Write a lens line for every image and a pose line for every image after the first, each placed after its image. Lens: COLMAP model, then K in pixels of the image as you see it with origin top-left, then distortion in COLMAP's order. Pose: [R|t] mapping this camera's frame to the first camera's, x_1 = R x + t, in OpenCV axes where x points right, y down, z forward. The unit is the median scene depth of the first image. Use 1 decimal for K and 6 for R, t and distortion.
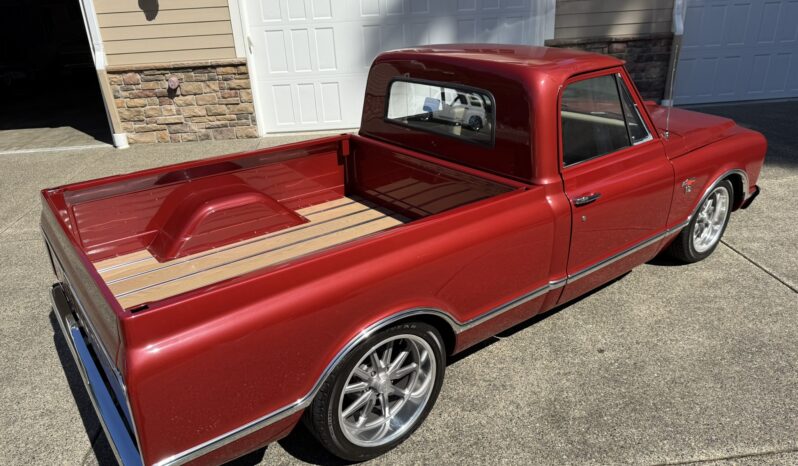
lens RADIAL K [[567.2, 0, 406.2], [0, 567.2, 229.3], [0, 0, 1]] dist [0.024864, -0.038592]
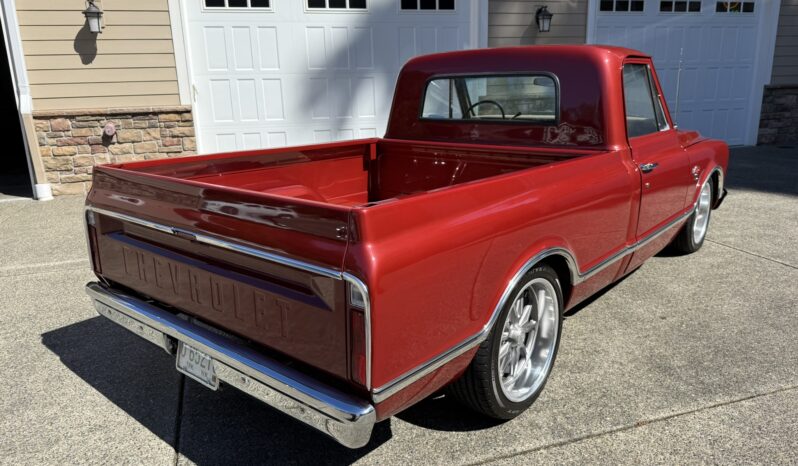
lens RADIAL K [[567.2, 0, 405.7], [0, 567.2, 226.2], [0, 0, 1]] dist [0.024864, -0.038592]
pose [[0.976427, -0.032010, 0.213461, -0.140382], [0.065658, 0.986126, -0.152460, 0.073669], [-0.205620, 0.162881, 0.964982, 0.026147]]
